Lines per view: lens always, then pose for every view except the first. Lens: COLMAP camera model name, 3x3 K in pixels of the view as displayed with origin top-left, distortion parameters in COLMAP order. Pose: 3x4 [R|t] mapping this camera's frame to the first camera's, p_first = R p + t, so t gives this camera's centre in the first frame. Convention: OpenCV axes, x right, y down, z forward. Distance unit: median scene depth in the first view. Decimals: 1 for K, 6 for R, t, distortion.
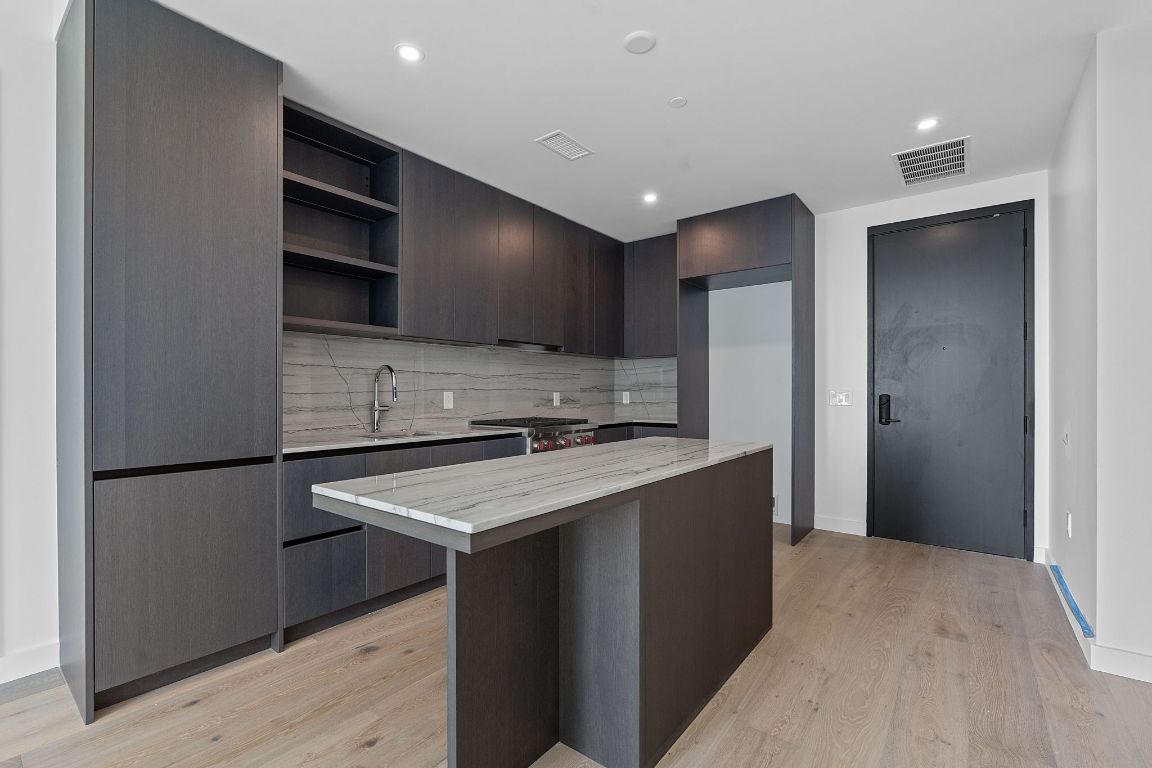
lens RADIAL K [[506.9, 0, 571.0], [0, 506.9, 393.5], [0, 0, 1]] dist [-0.012659, 0.002415]
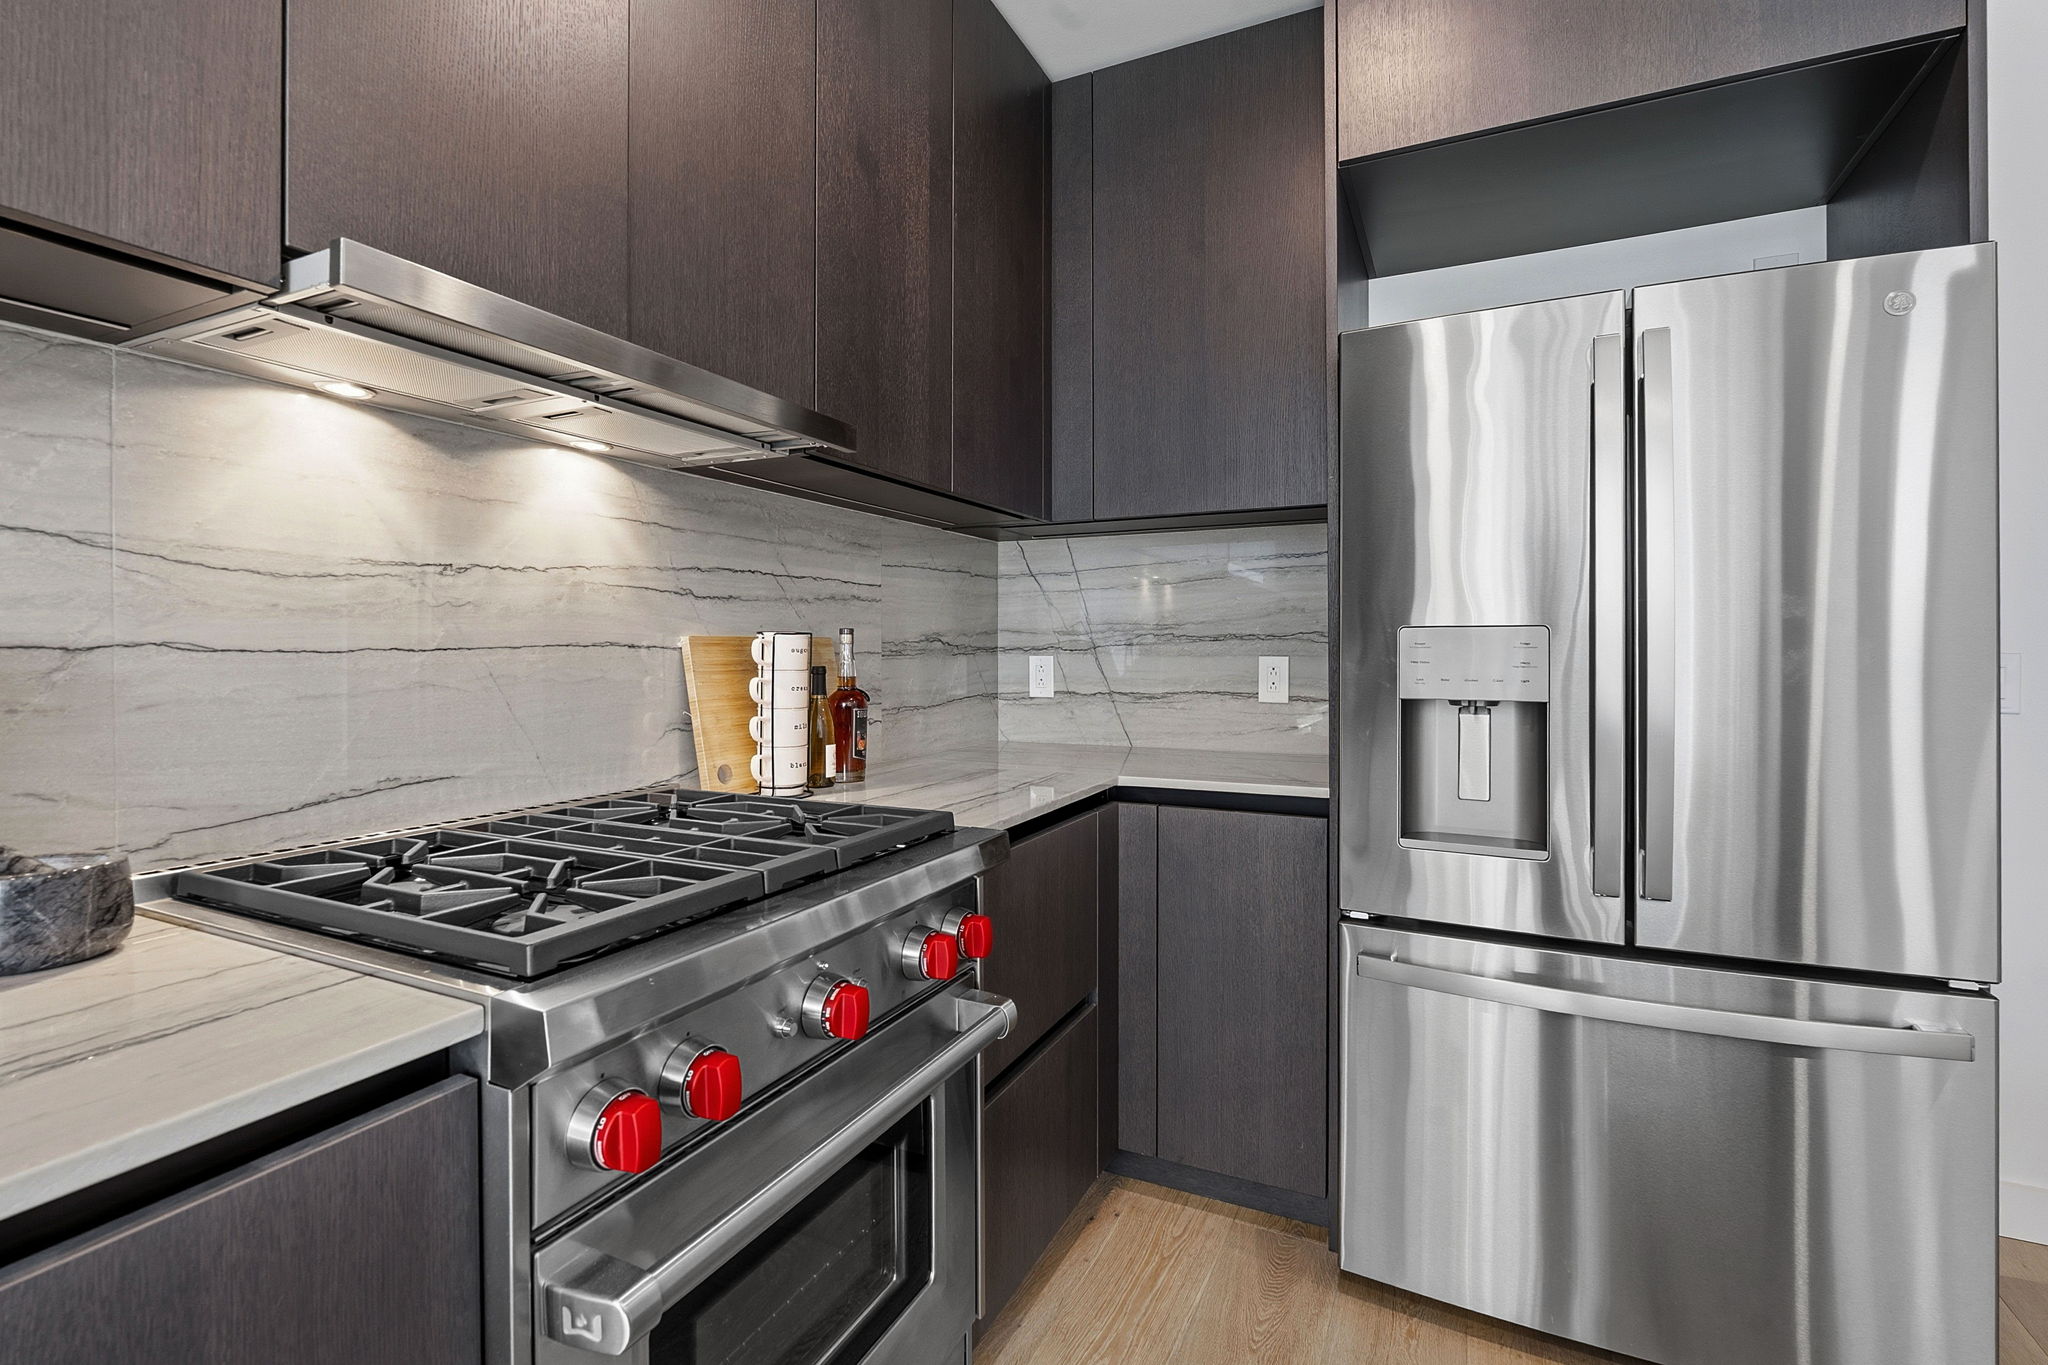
lens RADIAL K [[917.9, 0, 1023.6], [0, 917.9, 647.1], [0, 0, 1]] dist [-0.013142, 0.002672]
pose [[0.976745, 0.000705, 0.214405, -0.014973], [0.000258, 0.999990, -0.004465, -0.008228], [-0.214406, 0.004416, 0.976735, 0.784193]]
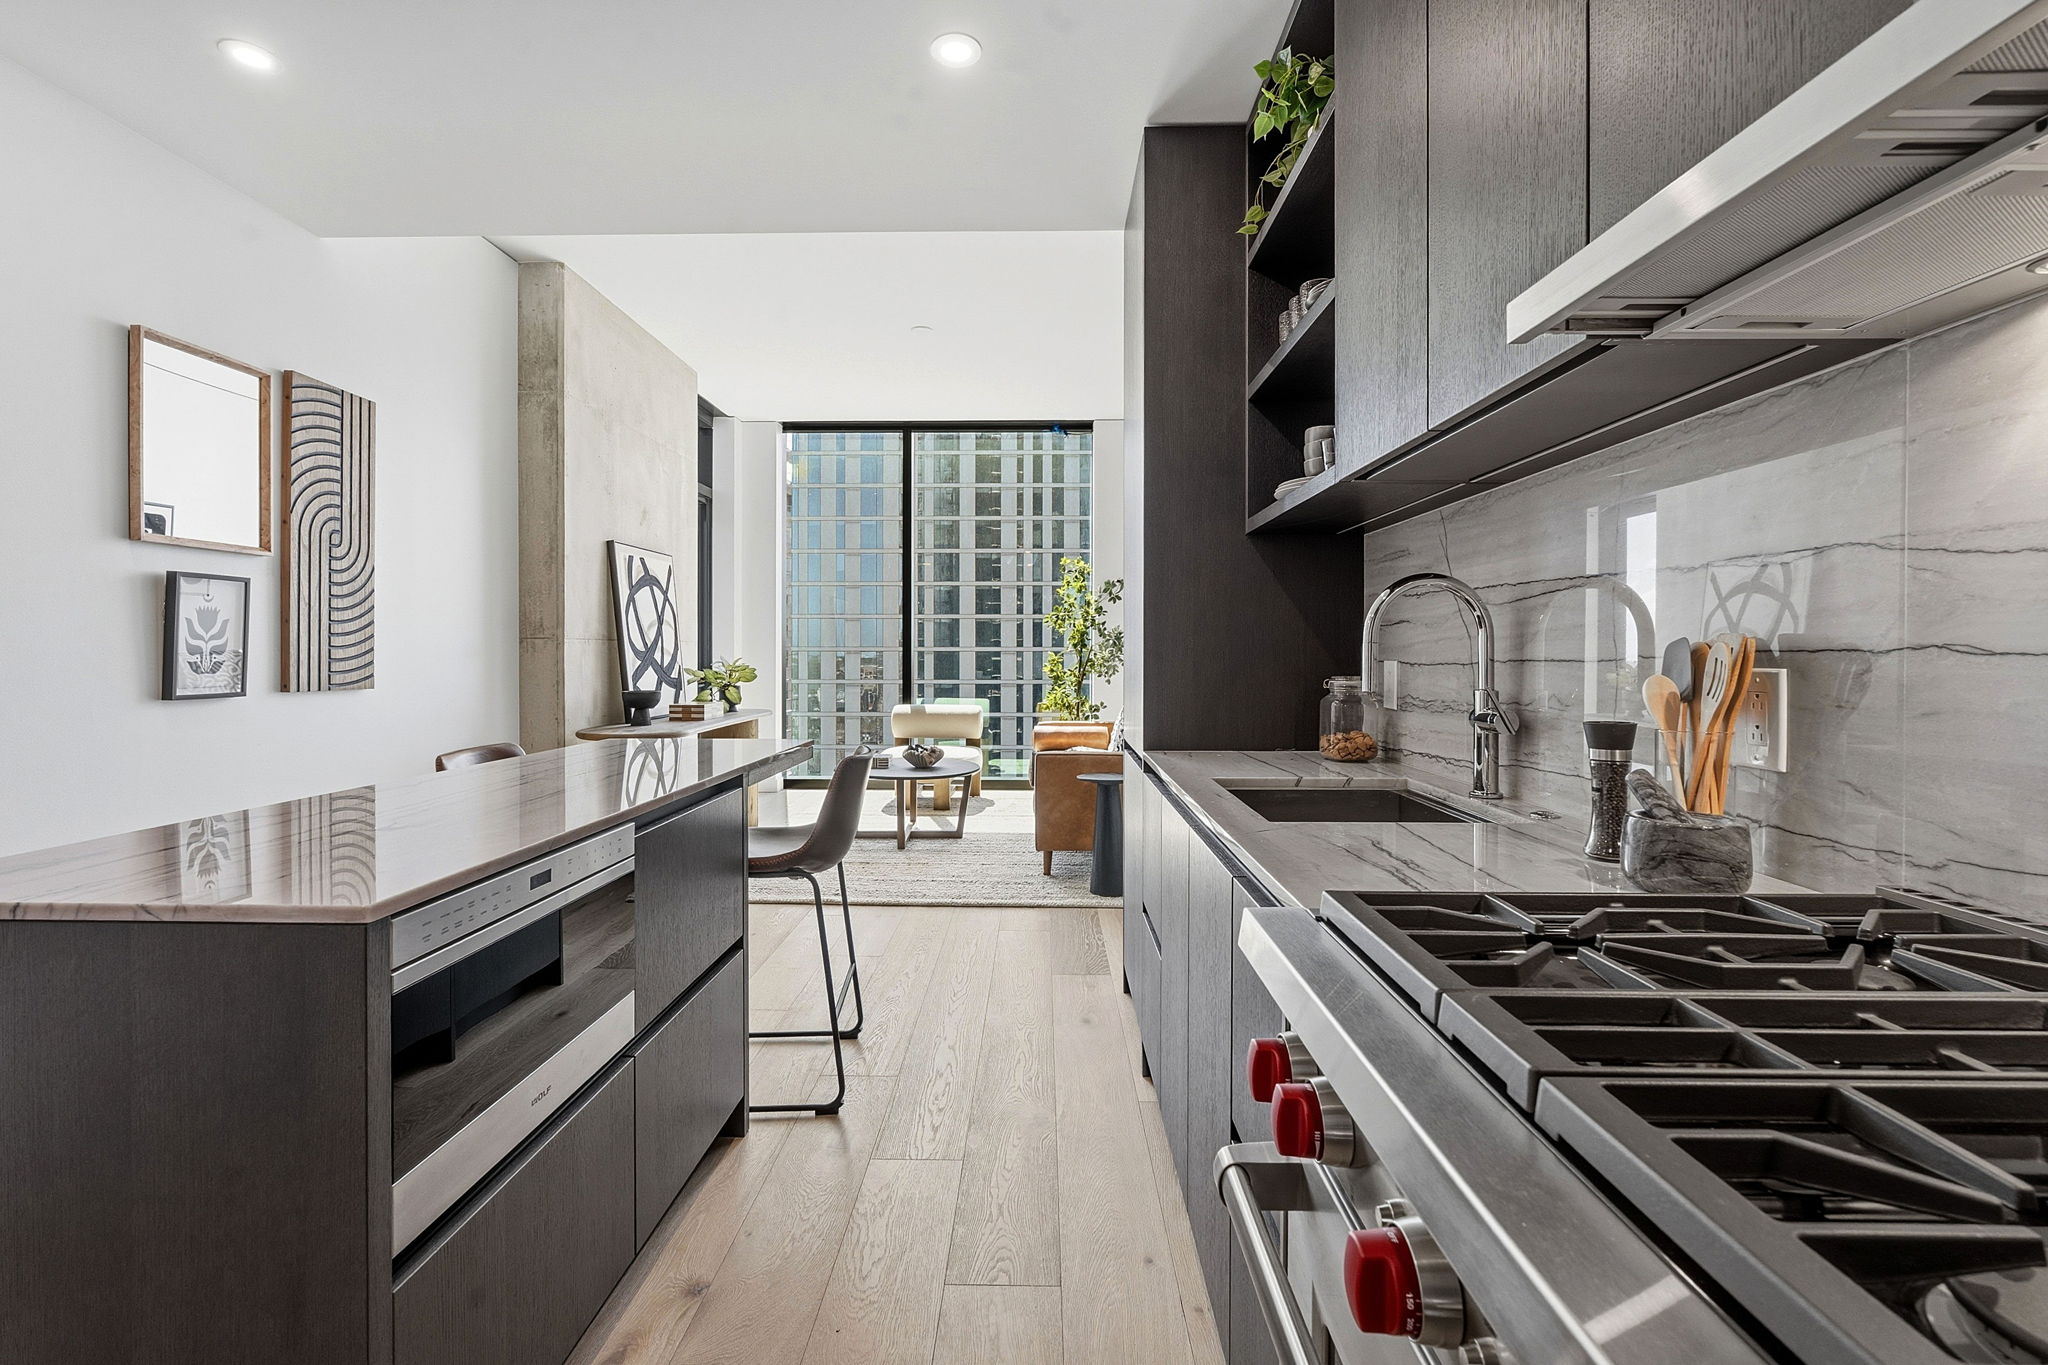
lens RADIAL K [[917.9, 0, 1009.2], [0, 917.9, 653.3], [0, 0, 1]] dist [-0.013142, 0.002672]
pose [[-0.805219, 0.001871, -0.592974, 0.143262], [-0.000882, 0.999990, 0.004352, -0.009396], [0.592977, 0.004027, -0.805210, 1.163352]]
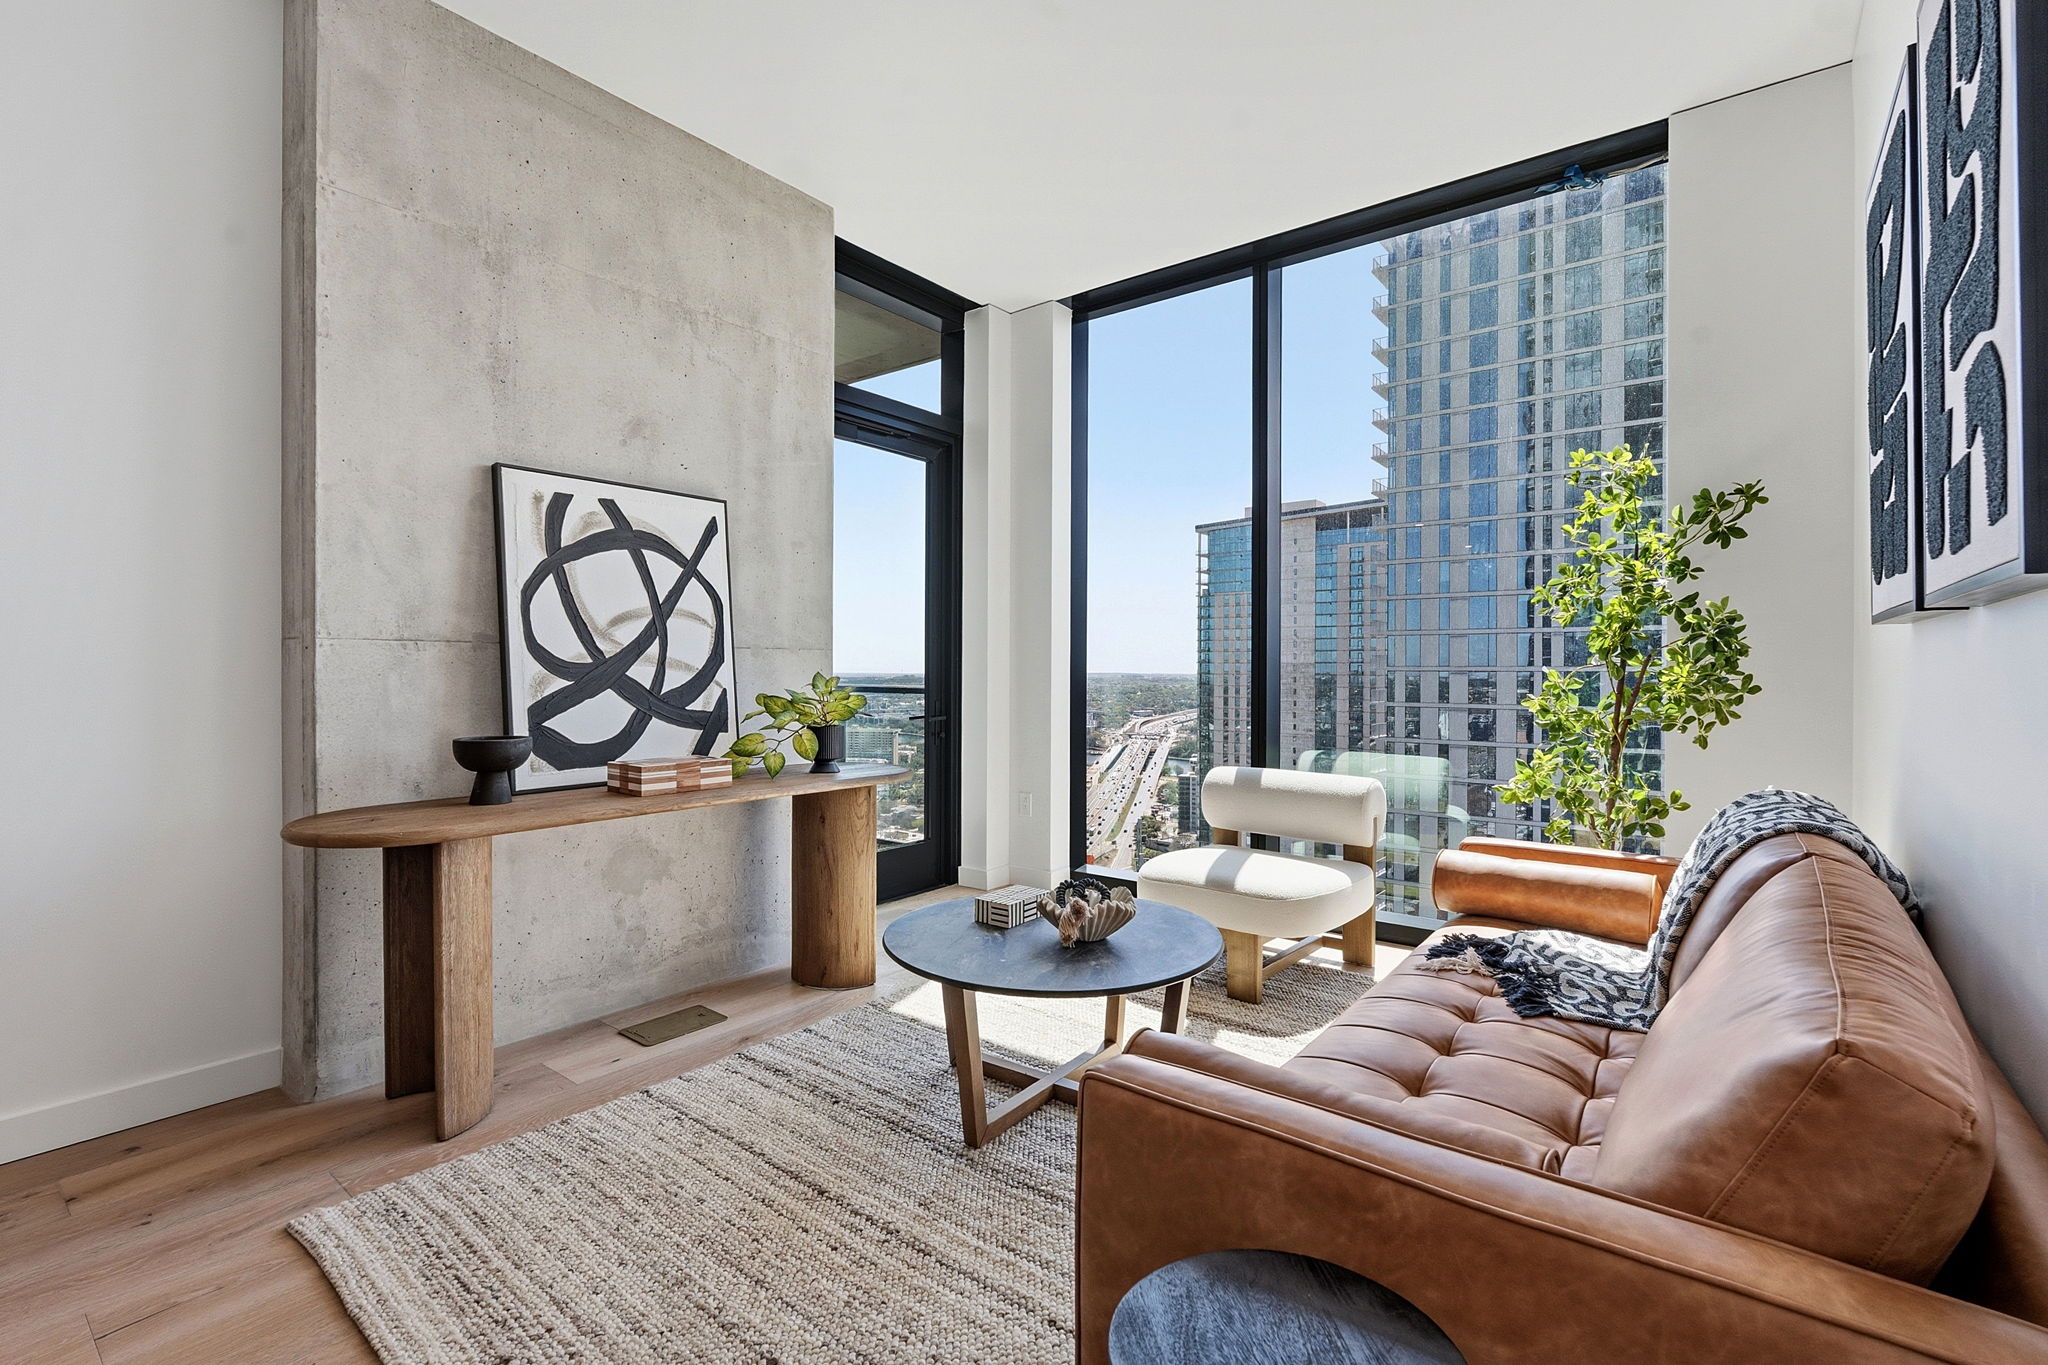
lens RADIAL K [[917.9, 0, 1005.8], [0, 917.9, 673.0], [0, 0, 1]] dist [-0.013142, 0.002672]
pose [[-0.999978, -0.002984, 0.005889, -0.655315], [-0.002953, 0.999982, 0.005199, -0.001826], [-0.005905, 0.005182, -0.999969, 0.442442]]
